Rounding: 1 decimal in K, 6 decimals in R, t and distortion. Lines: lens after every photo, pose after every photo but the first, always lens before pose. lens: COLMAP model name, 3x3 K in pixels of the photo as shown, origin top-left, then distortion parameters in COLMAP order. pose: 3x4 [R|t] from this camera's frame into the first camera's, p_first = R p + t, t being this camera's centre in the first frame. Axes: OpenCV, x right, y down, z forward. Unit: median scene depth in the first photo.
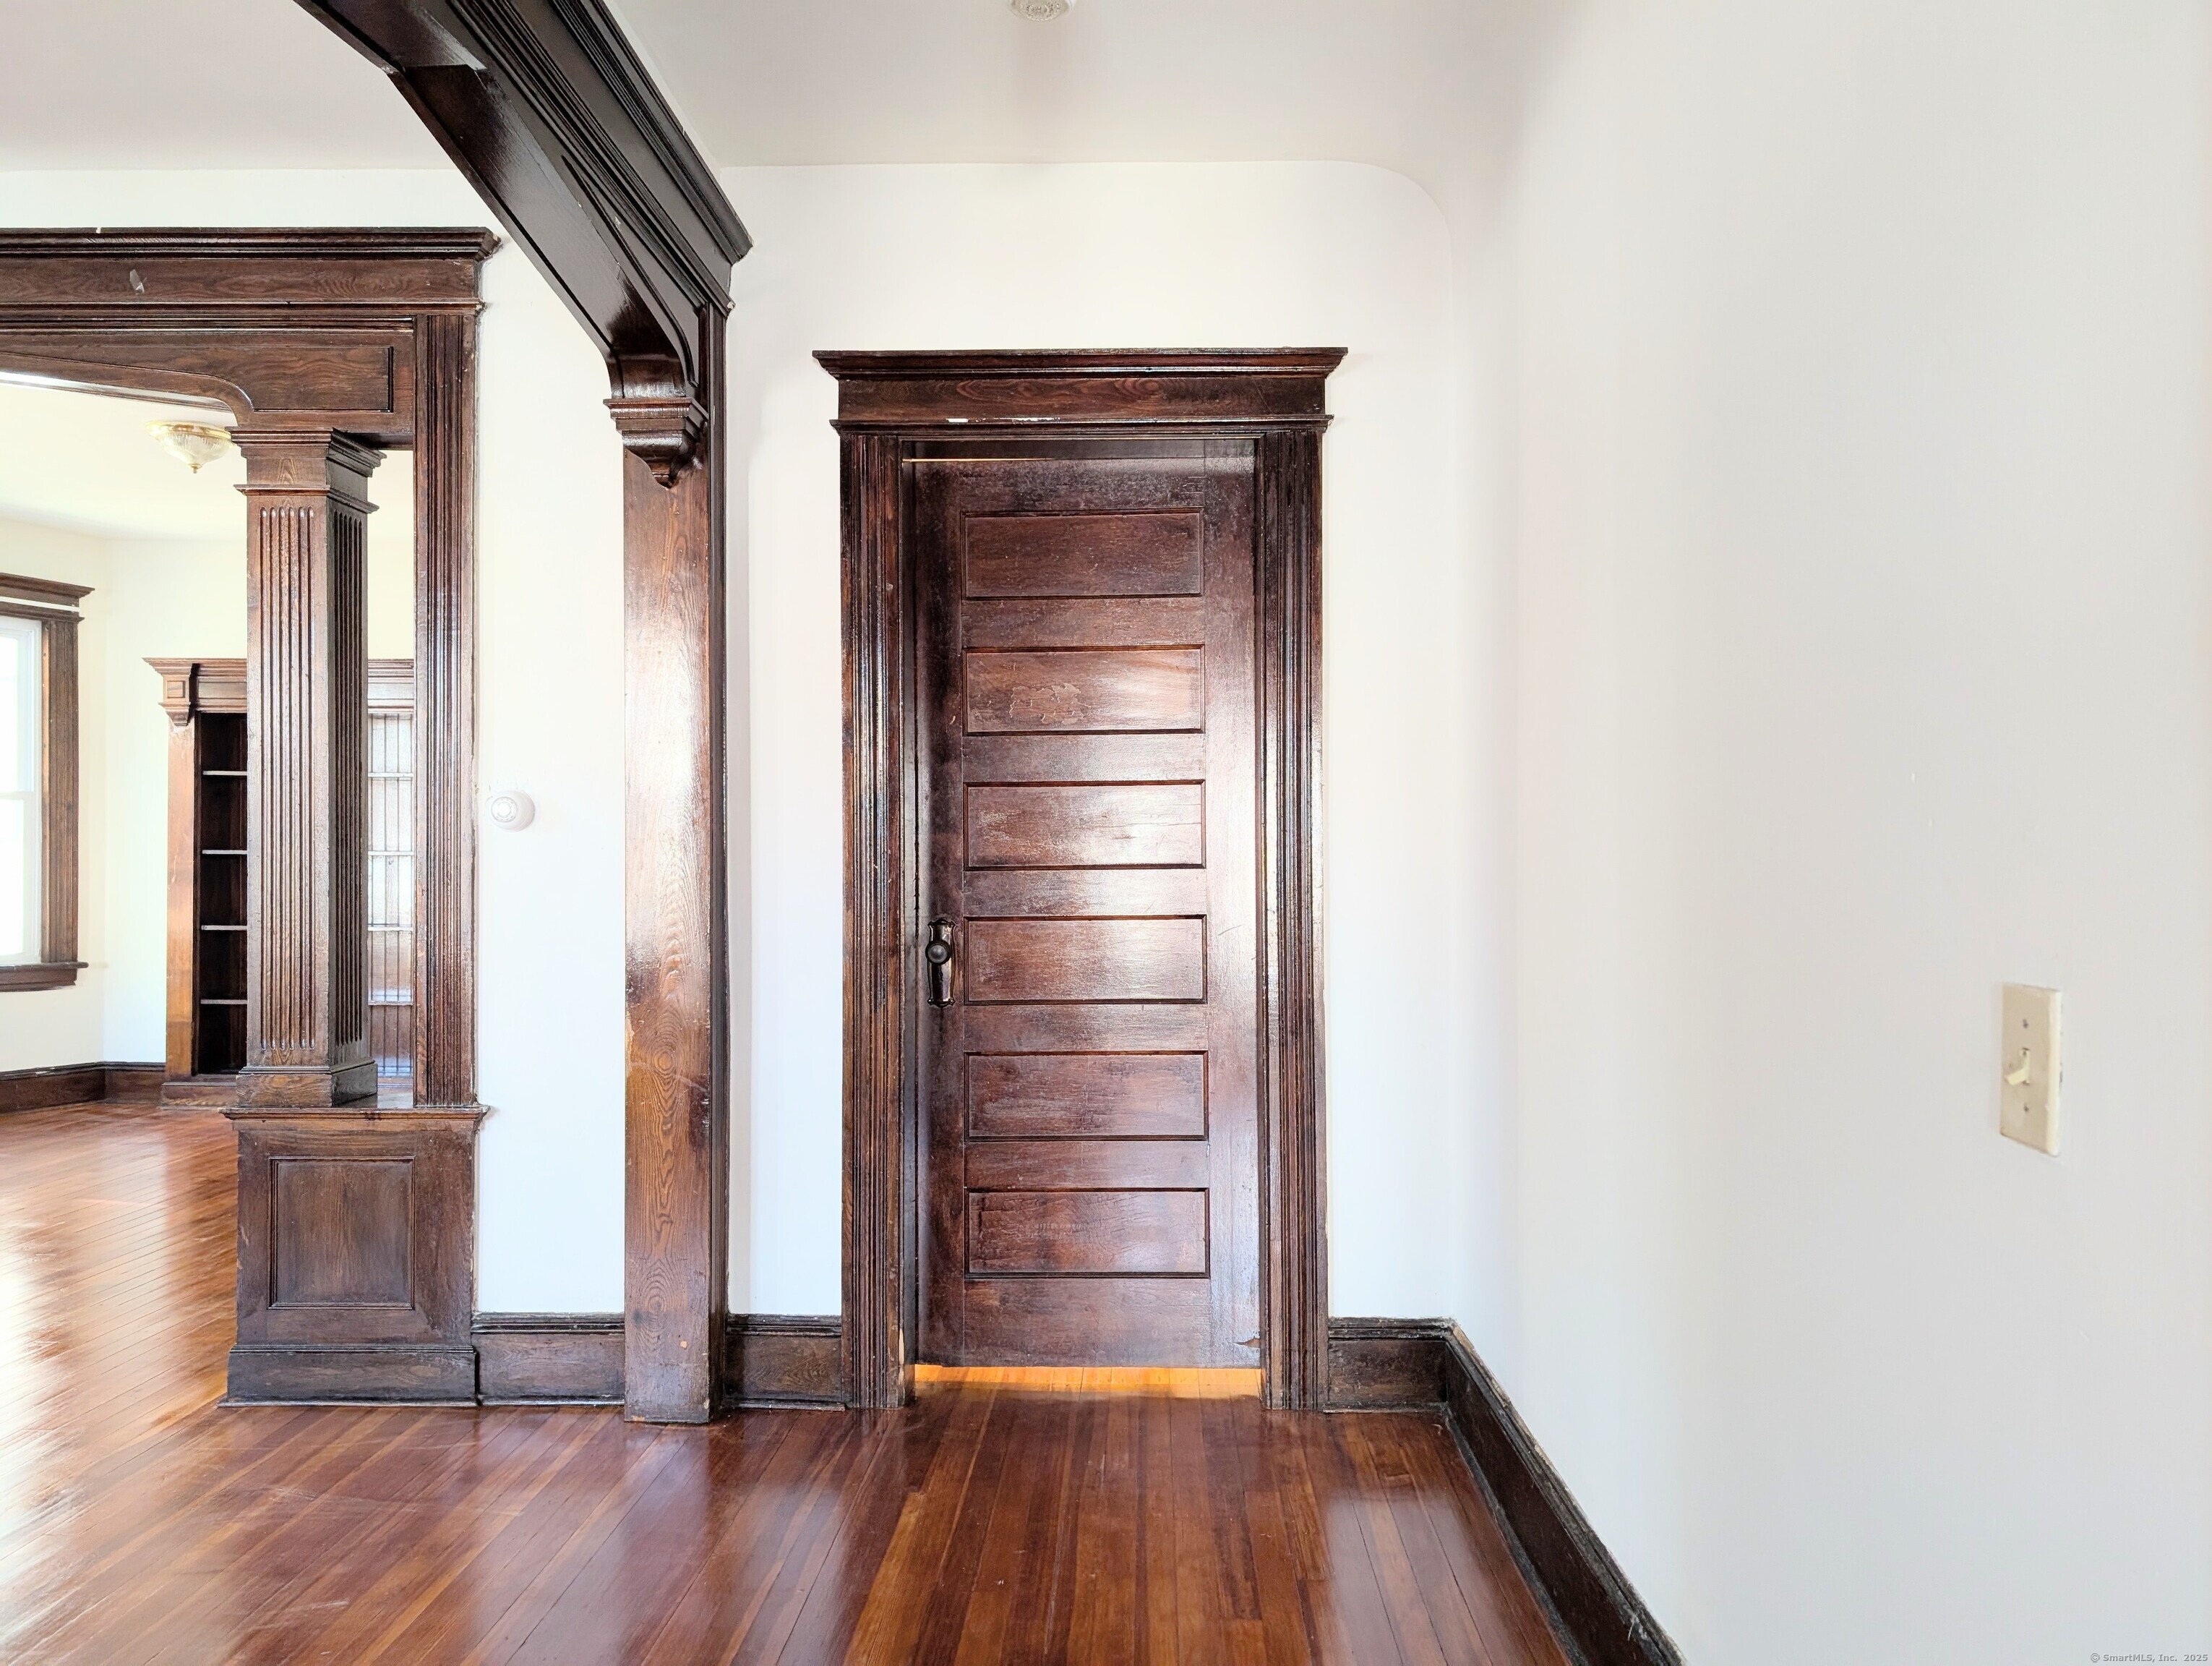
lens RADIAL K [[1575.1, 0, 1116.7], [0, 1575.1, 853.9], [0, 0, 1]] dist [0.022629, -0.020487]
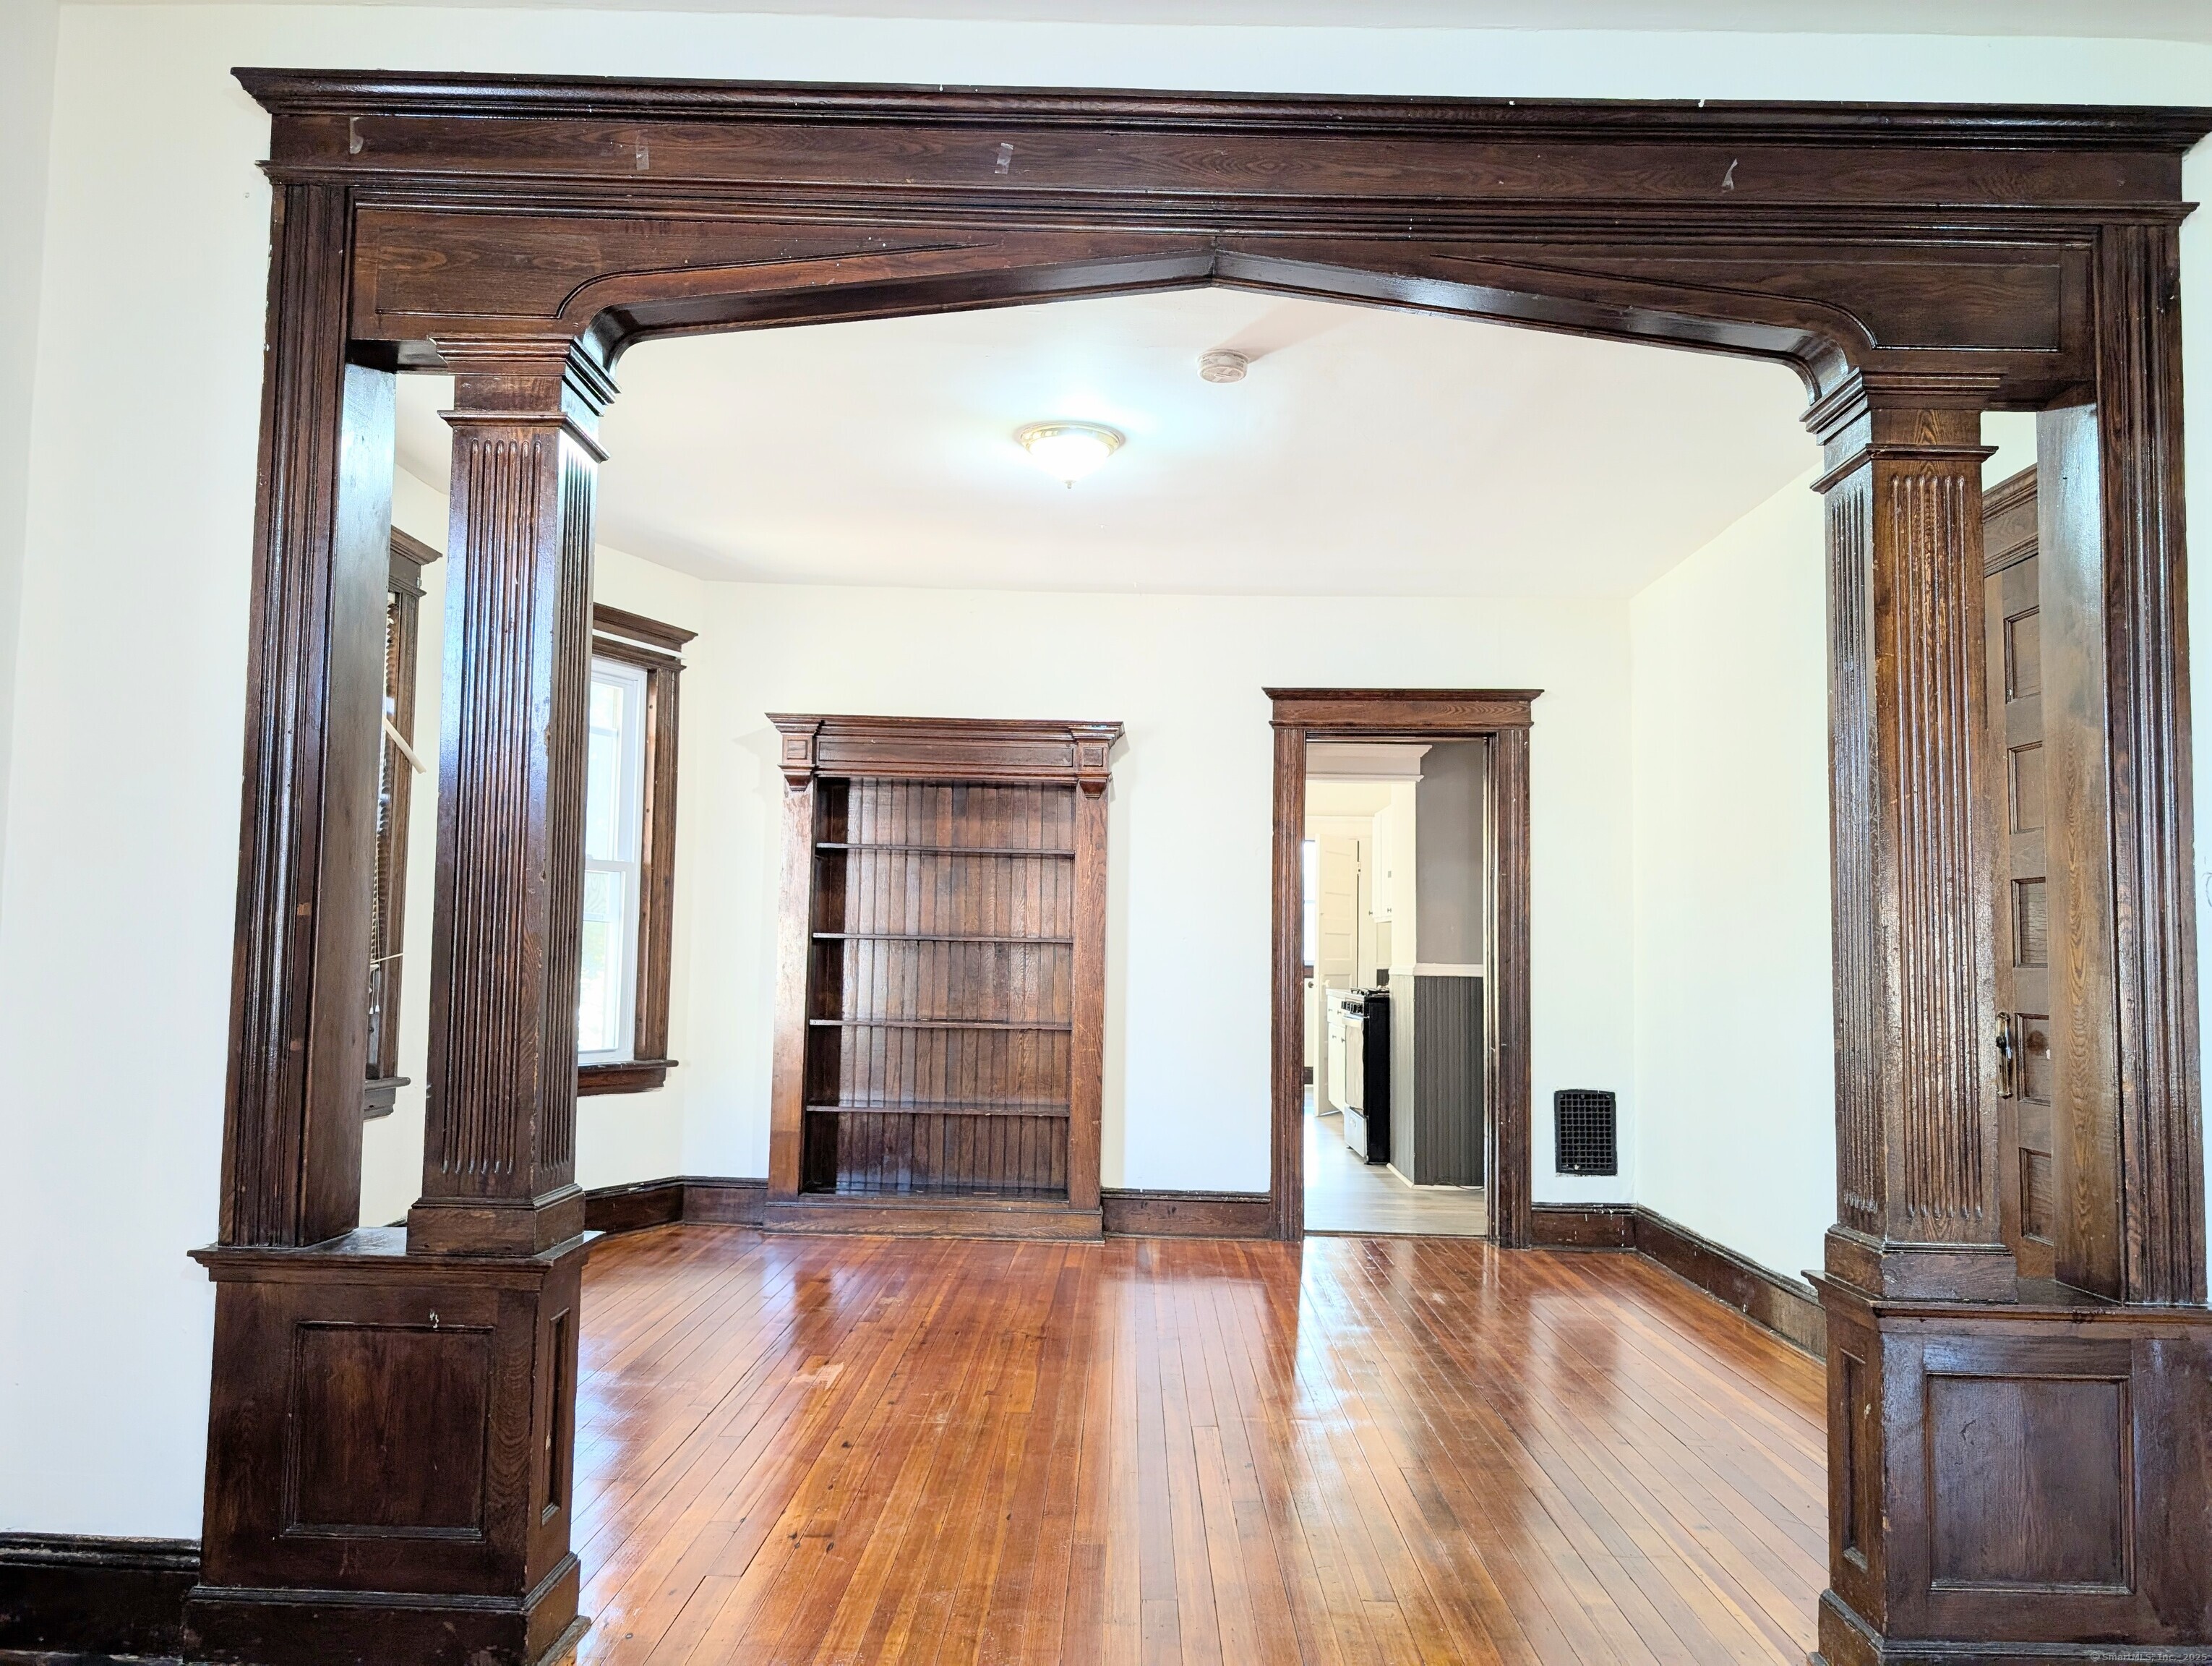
lens RADIAL K [[1575.1, 0, 1122.1], [0, 1575.1, 855.1], [0, 0, 1]] dist [0.022629, -0.020487]
pose [[0.999749, 0.018574, 0.012502, -0.425874], [-0.017792, 0.998040, -0.060003, 0.004022], [-0.013592, 0.059766, 0.998120, 0.131031]]
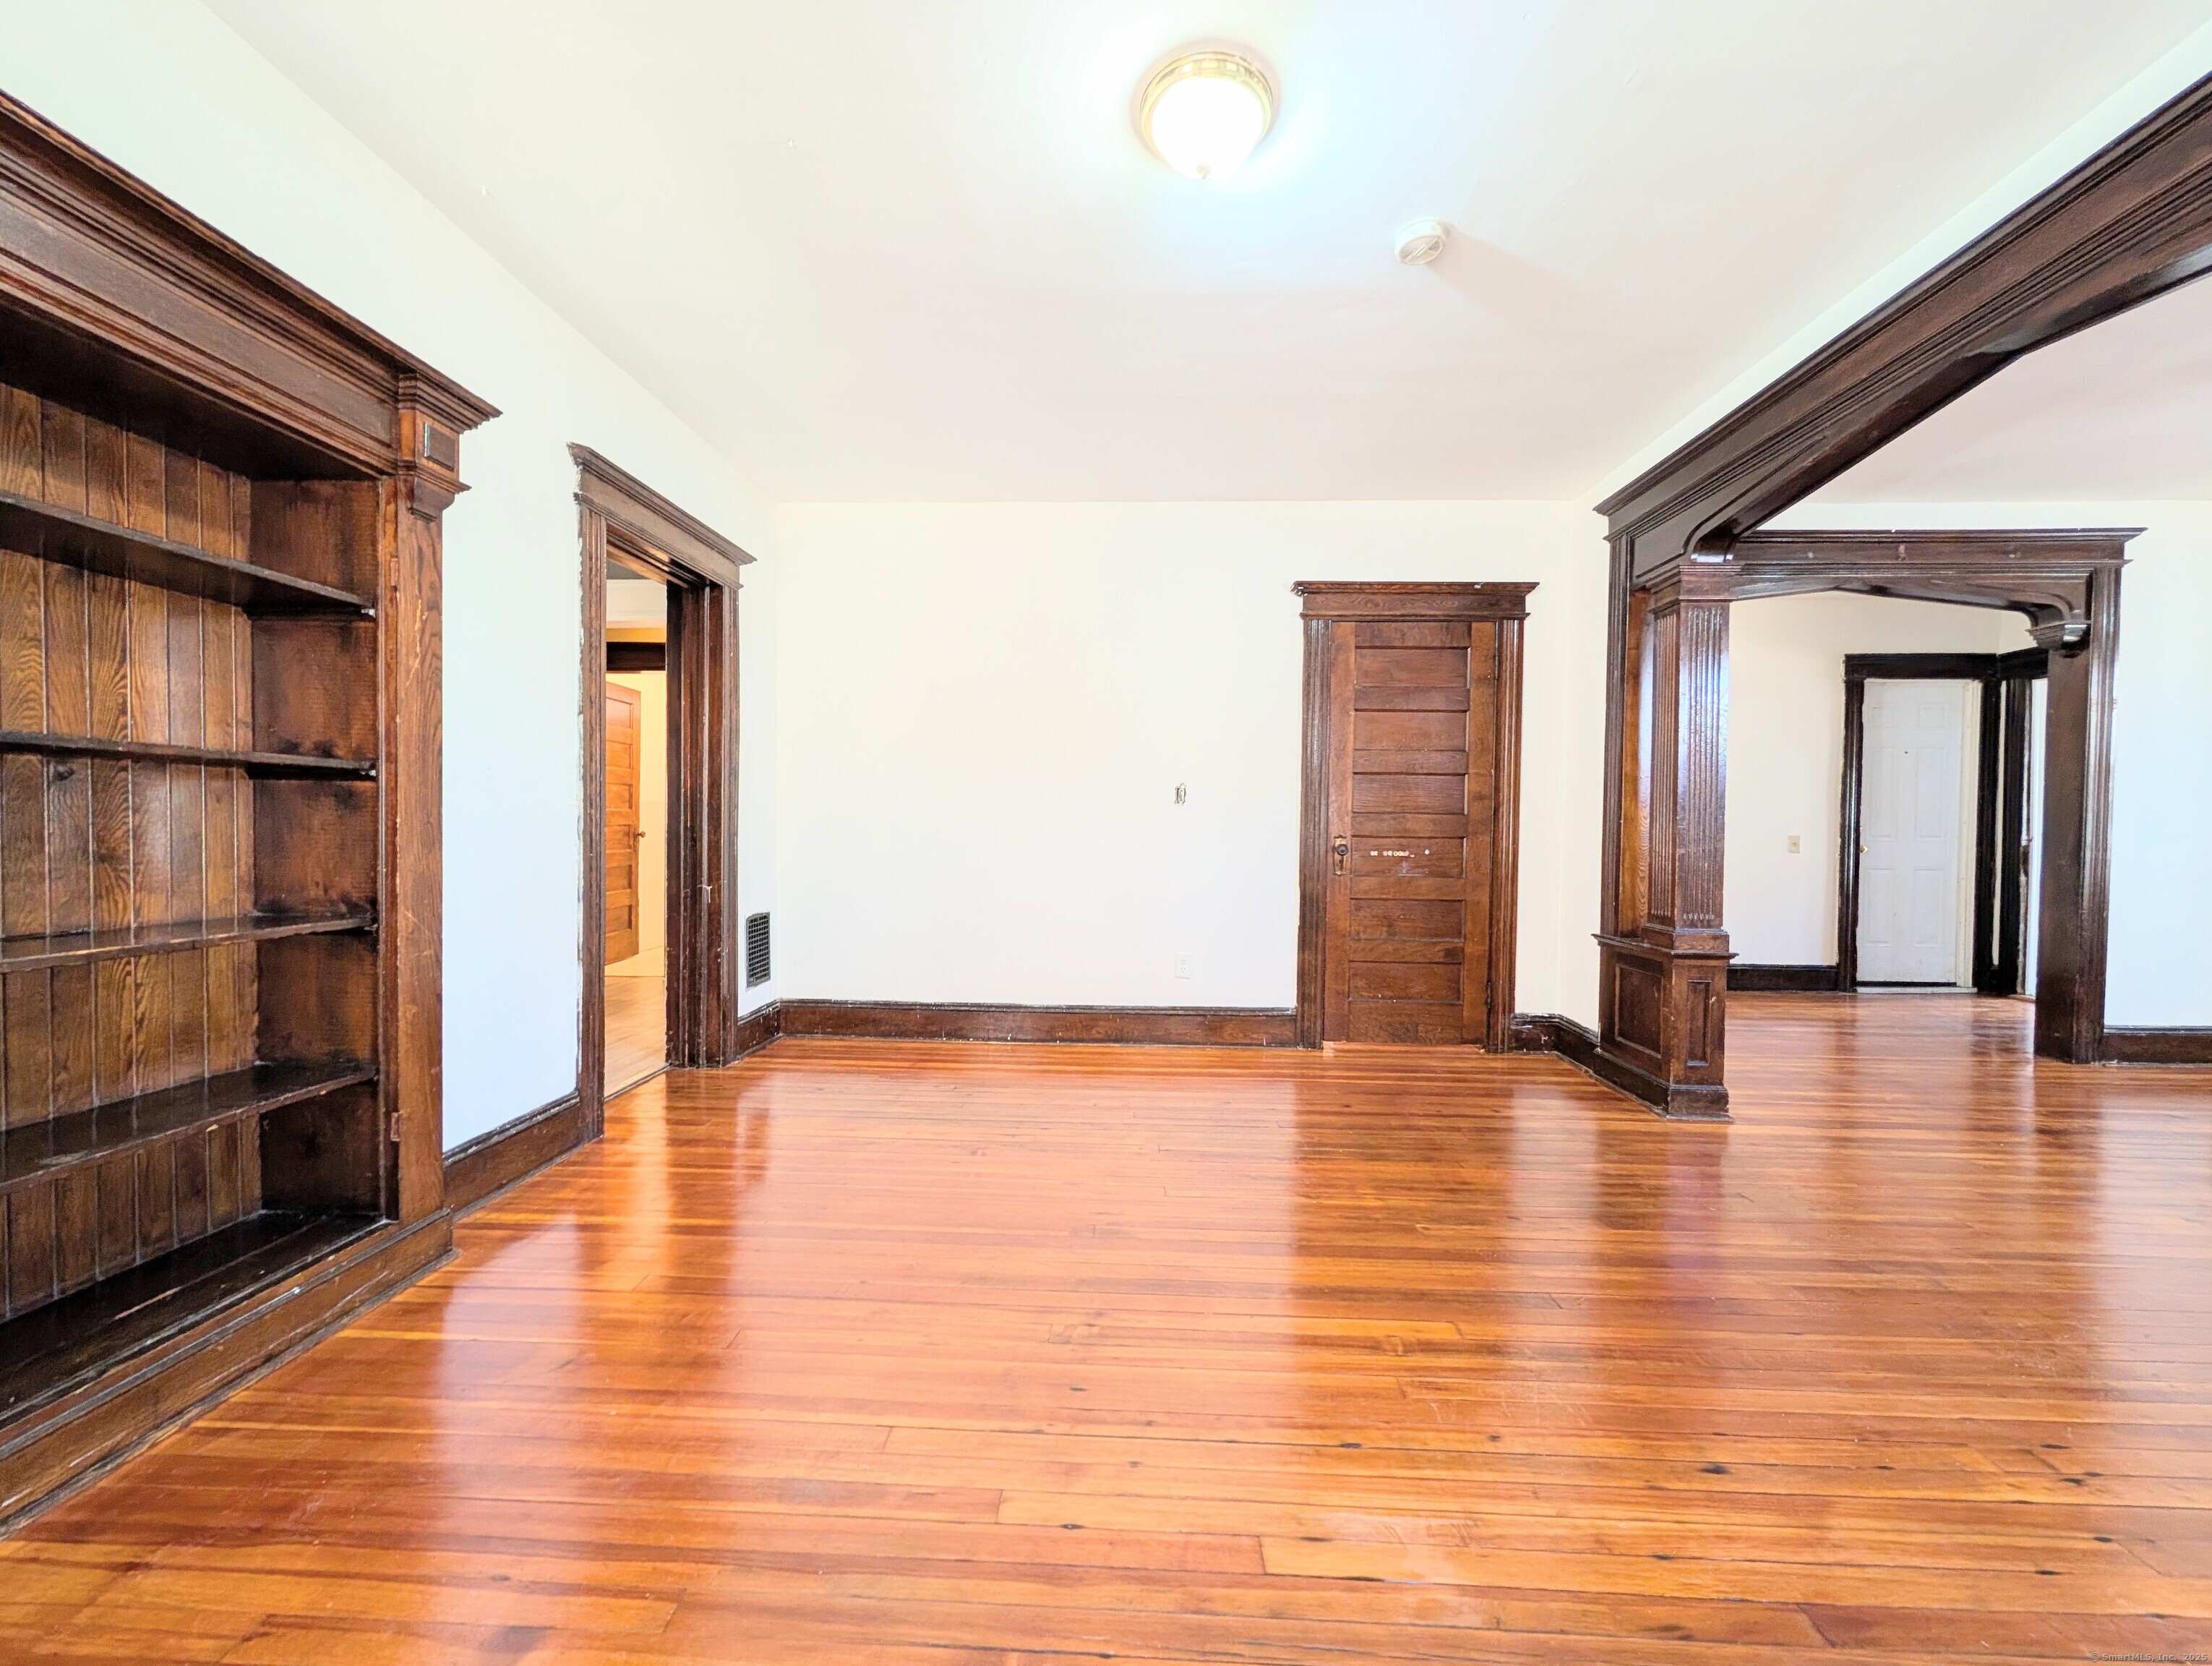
lens RADIAL K [[834.3, 0, 1105.0], [0, 834.3, 837.2], [0, 0, 1]] dist [-0.001561, 0.001202]
pose [[0.018665, -0.018264, 0.999659, -0.697212], [-0.019971, 0.999627, 0.018636, 0.012583], [-0.999626, -0.020312, 0.018293, 0.780055]]
